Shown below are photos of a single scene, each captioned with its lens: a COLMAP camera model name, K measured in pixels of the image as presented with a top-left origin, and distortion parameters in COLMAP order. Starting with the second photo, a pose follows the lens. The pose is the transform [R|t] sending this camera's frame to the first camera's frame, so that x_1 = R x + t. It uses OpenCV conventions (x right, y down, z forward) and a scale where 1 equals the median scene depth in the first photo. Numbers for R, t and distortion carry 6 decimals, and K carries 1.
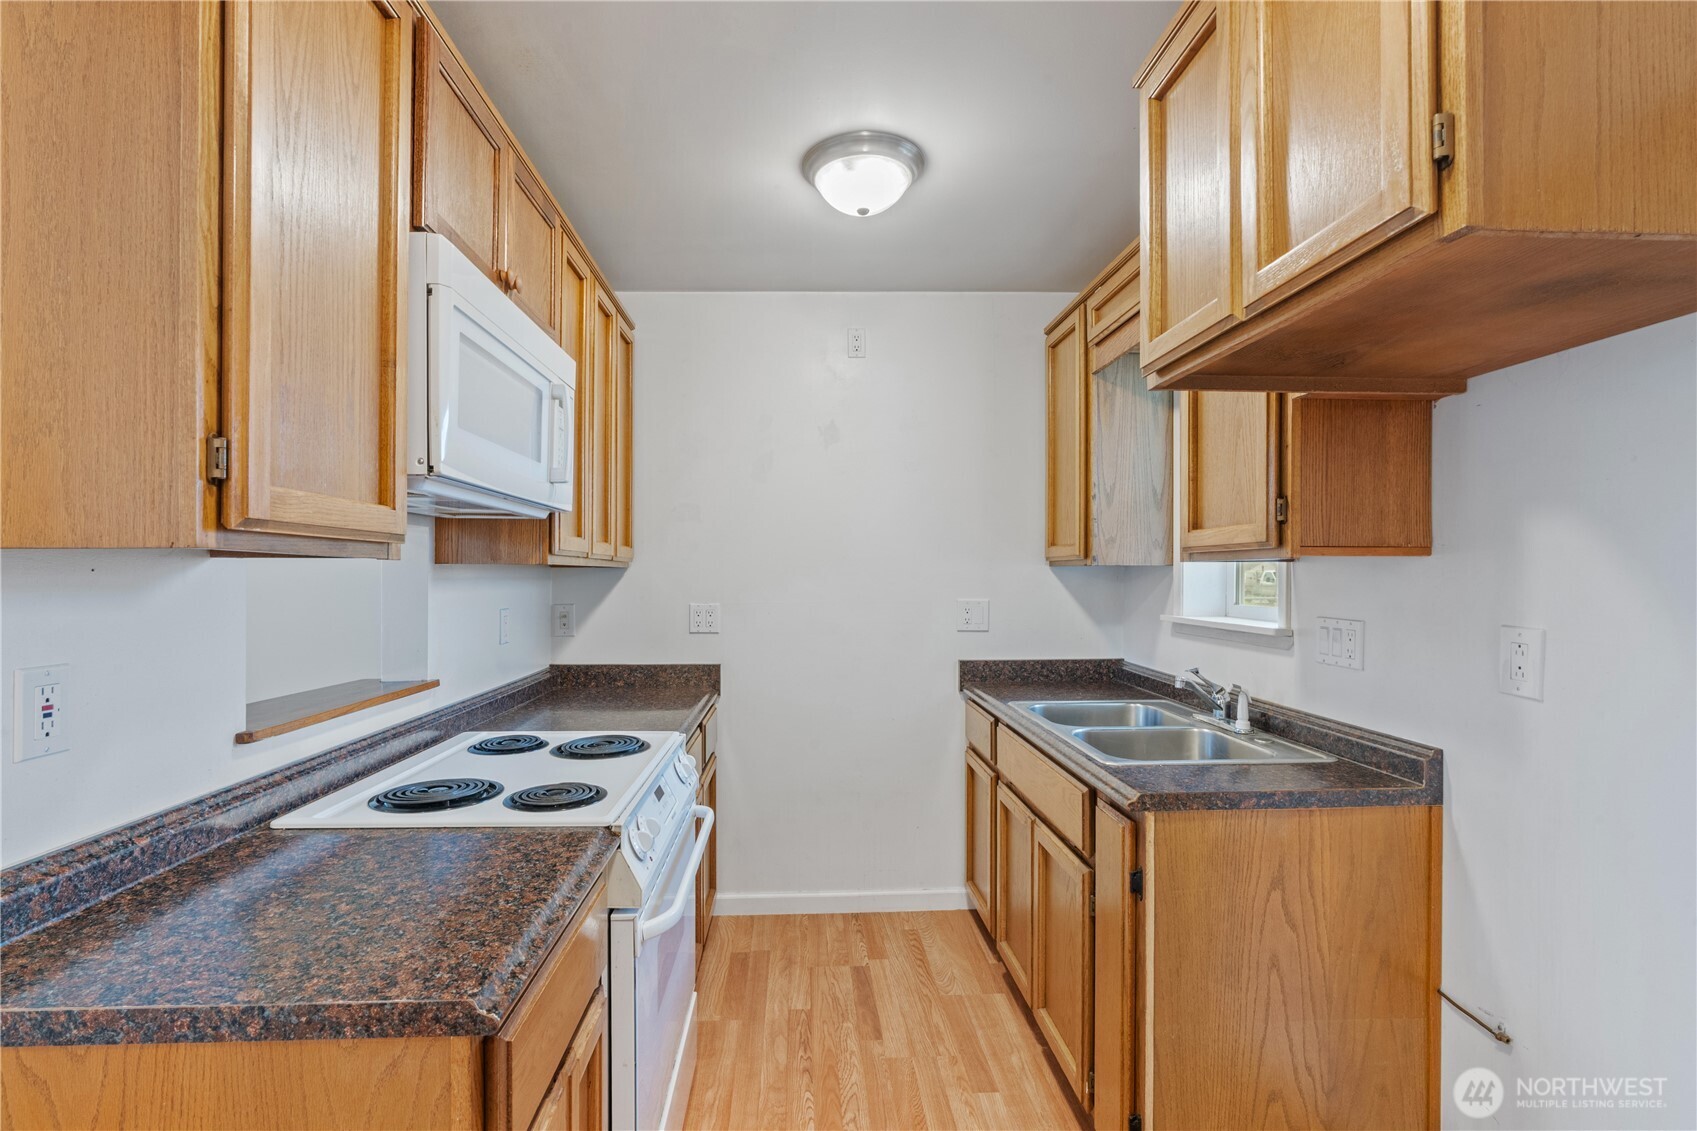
lens RADIAL K [[761.4, 0, 839.3], [0, 761.4, 570.7], [0, 0, 1]] dist [0.000735, 0.000305]
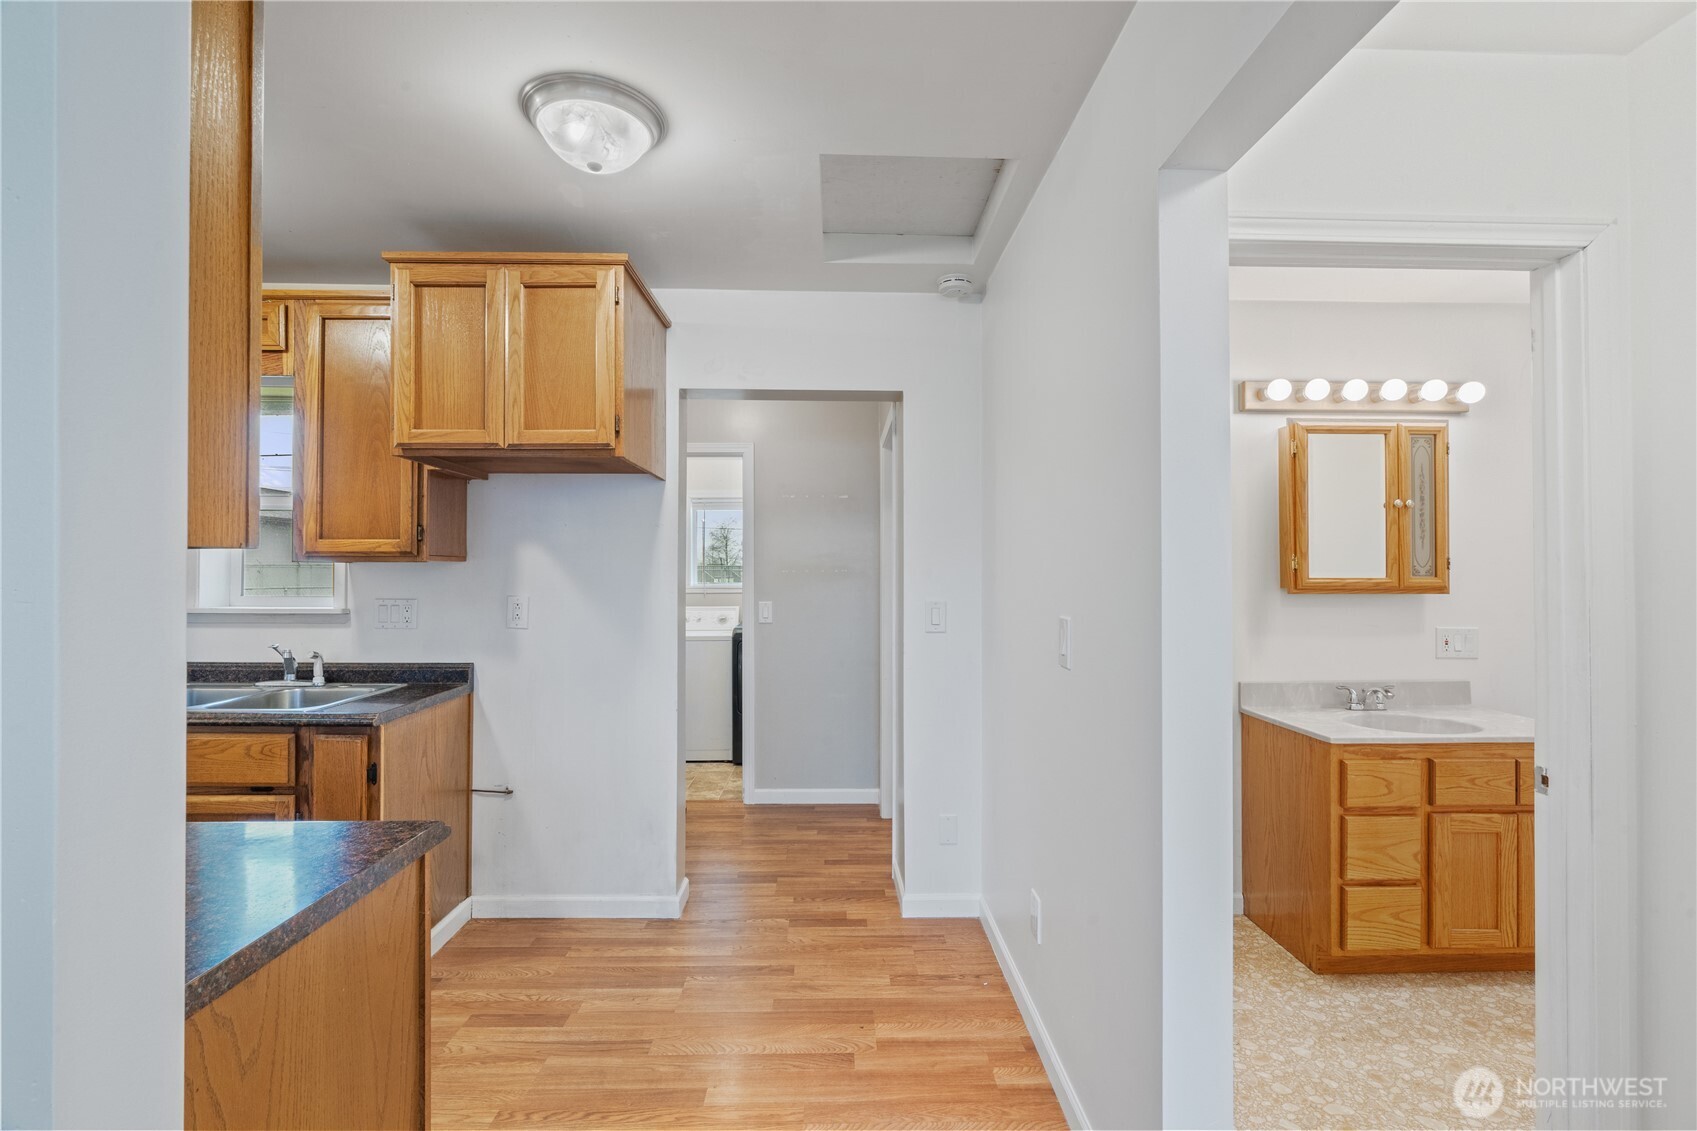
lens RADIAL K [[761.4, 0, 845.3], [0, 761.4, 566.5], [0, 0, 1]] dist [0.000735, 0.000305]
pose [[0.012702, 0.006792, 0.999896, -1.096590], [-0.005691, 0.999961, -0.006720, -0.000369], [-0.999903, -0.005605, 0.012740, 0.037590]]
